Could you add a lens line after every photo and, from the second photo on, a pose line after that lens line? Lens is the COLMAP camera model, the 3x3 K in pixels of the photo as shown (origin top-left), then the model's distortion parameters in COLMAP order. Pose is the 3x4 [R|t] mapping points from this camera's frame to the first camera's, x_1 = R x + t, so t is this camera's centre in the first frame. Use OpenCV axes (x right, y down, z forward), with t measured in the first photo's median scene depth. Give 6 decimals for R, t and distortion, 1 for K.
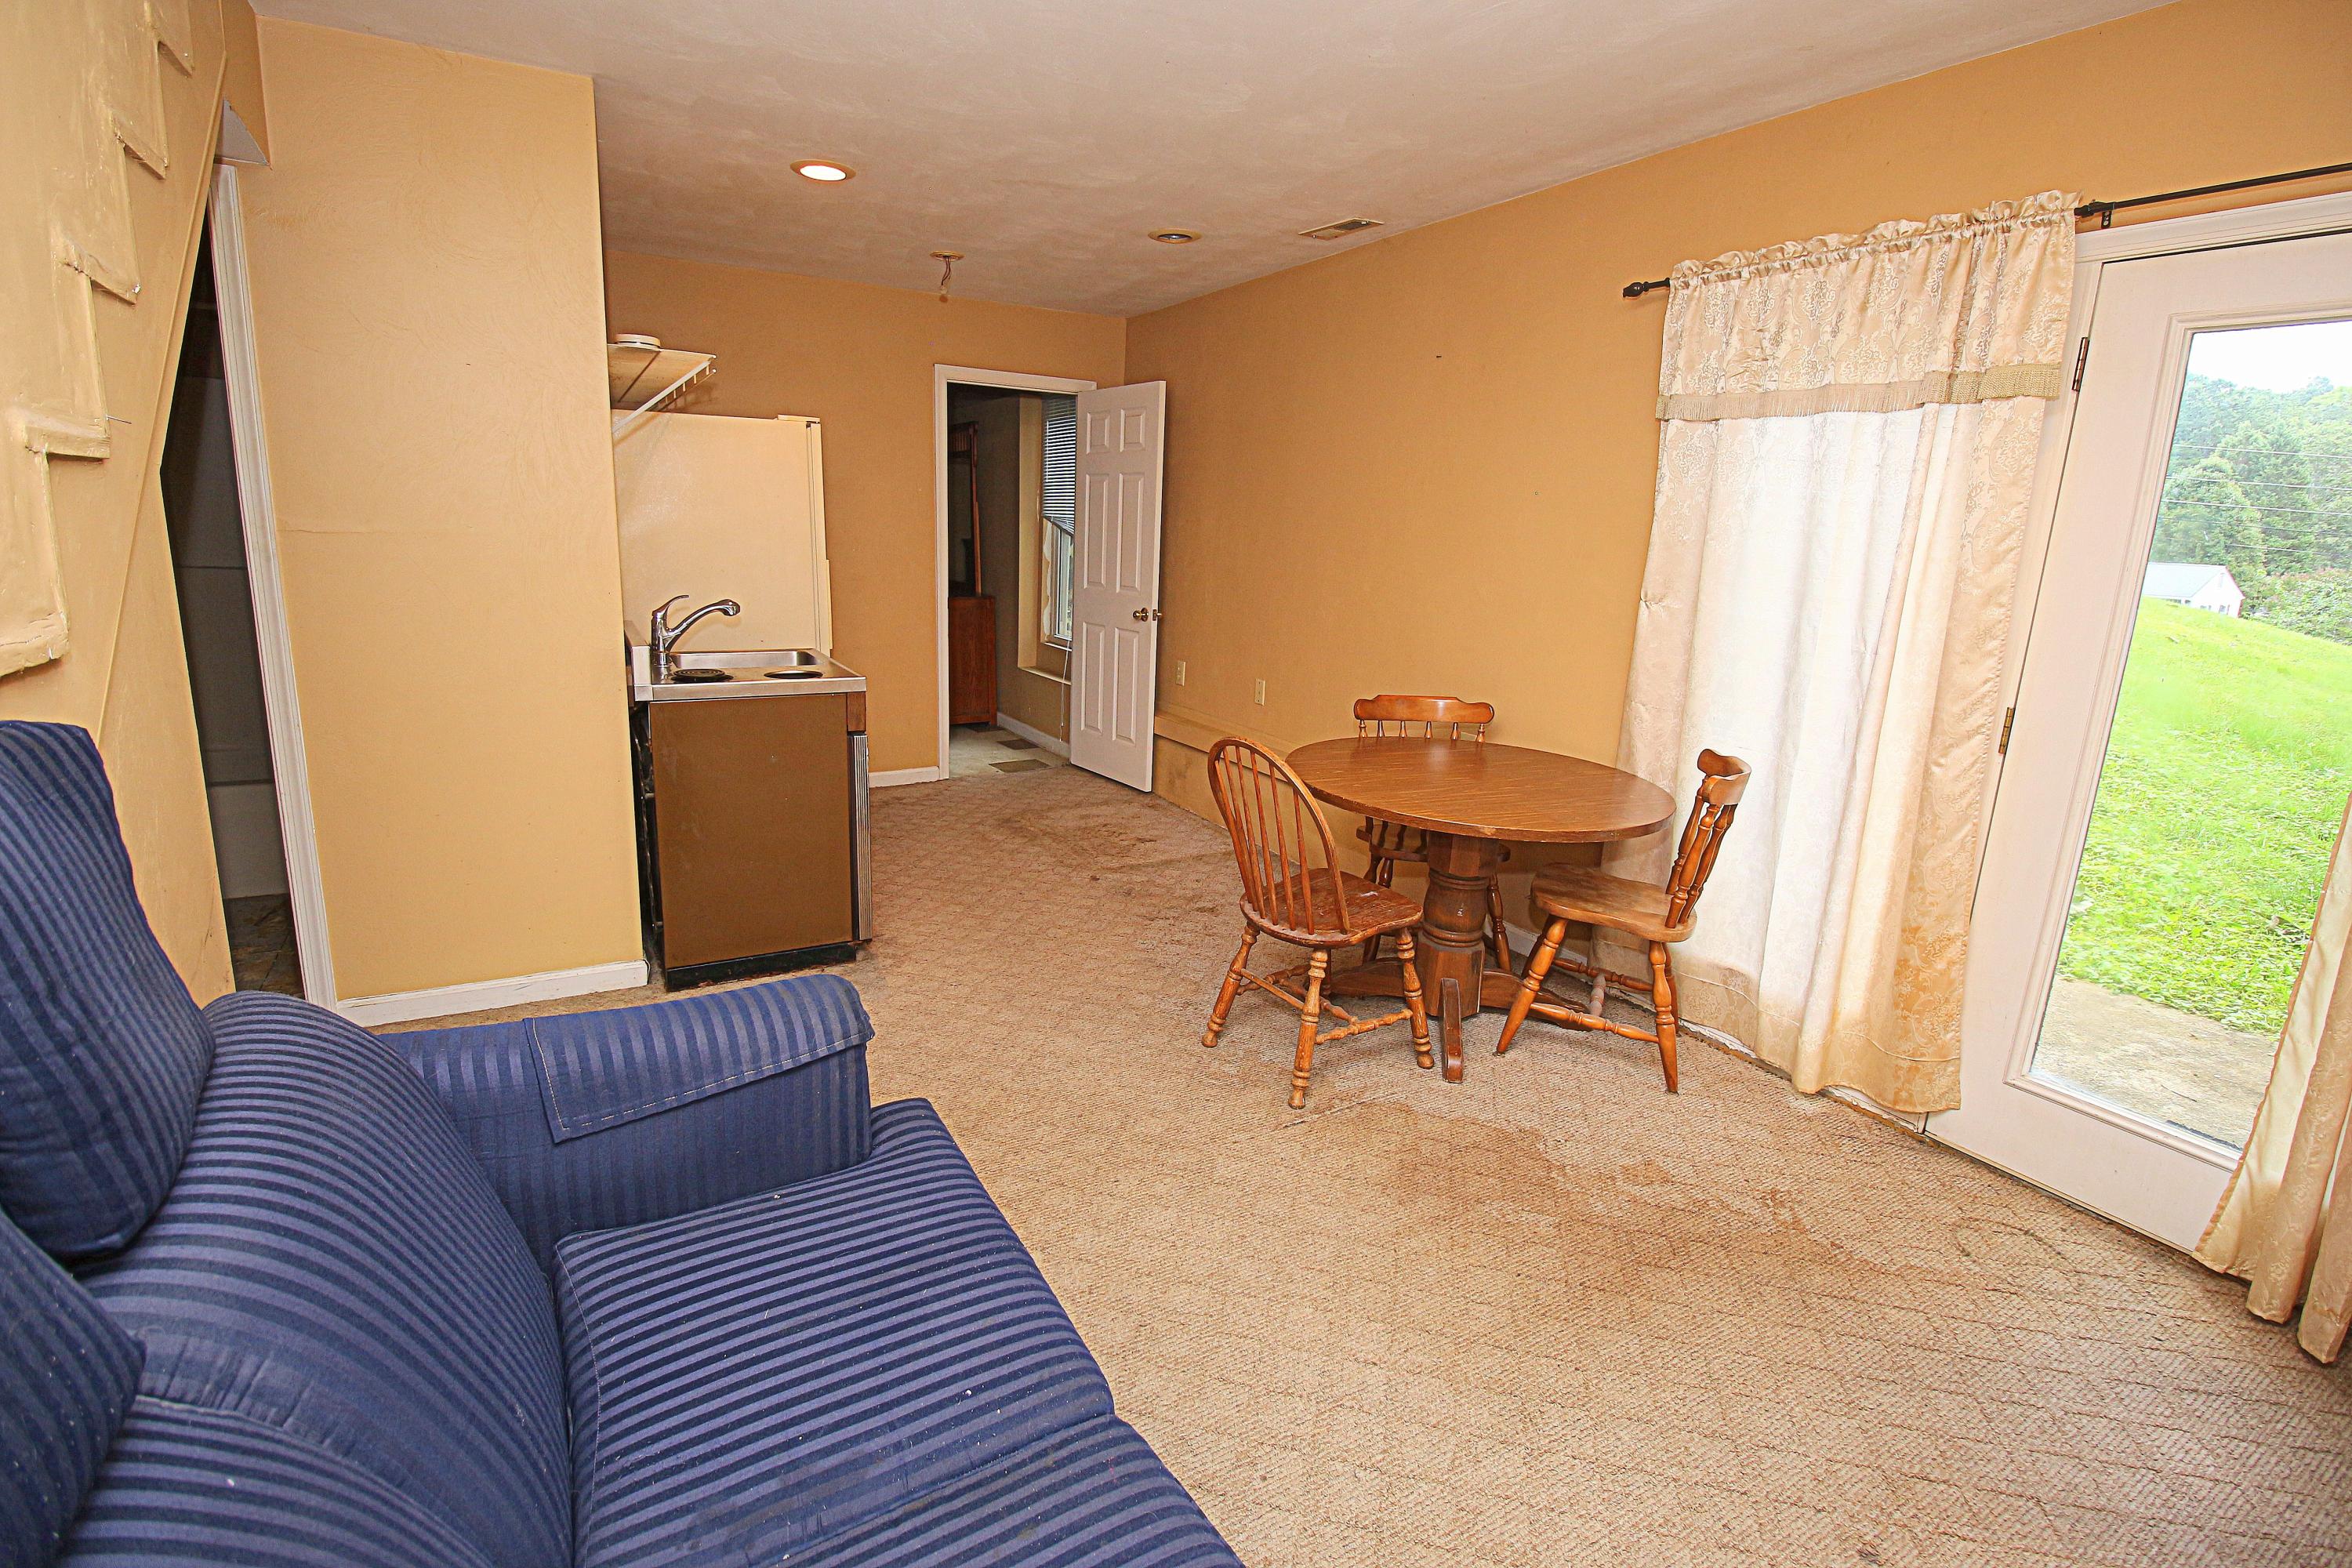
lens RADIAL K [[1120.1, 0, 1173.6], [0, 1120.1, 757.5], [0, 0, 1]] dist [-0.015471, -0.005052]
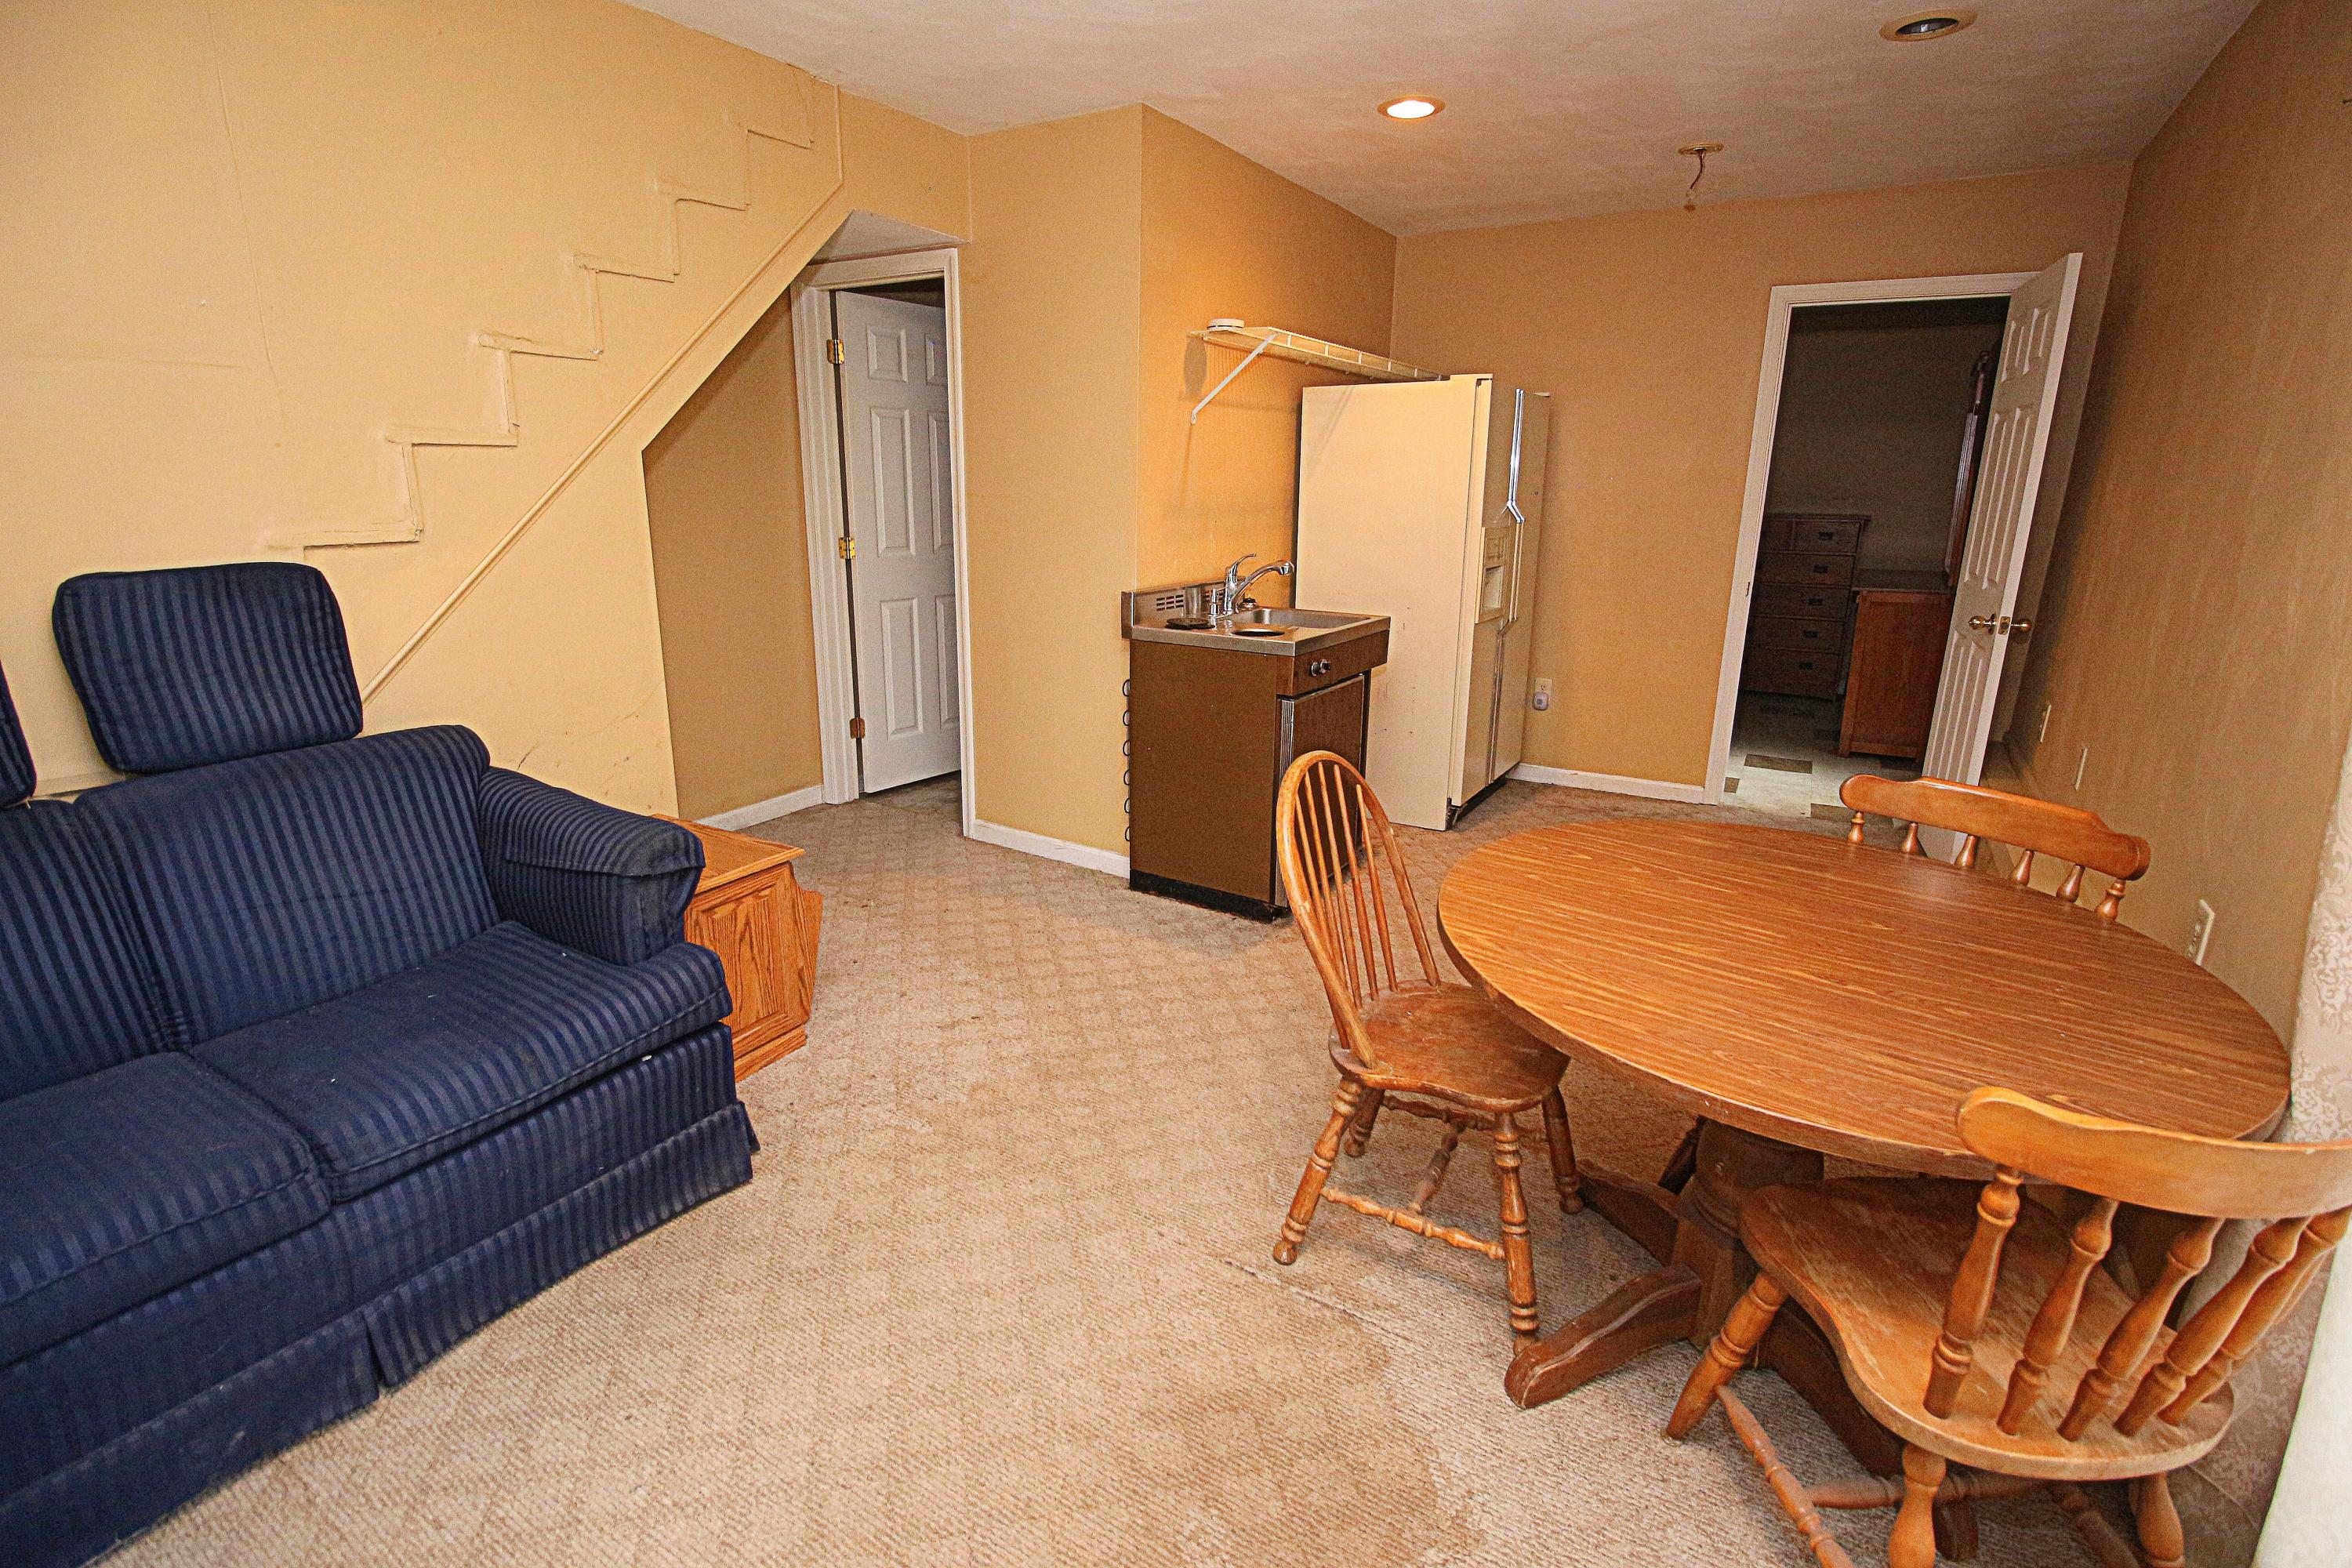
lens RADIAL K [[1090.5, 0, 1168.9], [0, 1090.5, 753.2], [0, 0, 1]] dist [-0.000204, -0.012935]
pose [[0.453456, 0.182625, -0.872368, 0.532609], [-0.178108, 0.977608, 0.112075, -0.063622], [0.873301, 0.104555, 0.475829, 0.471843]]
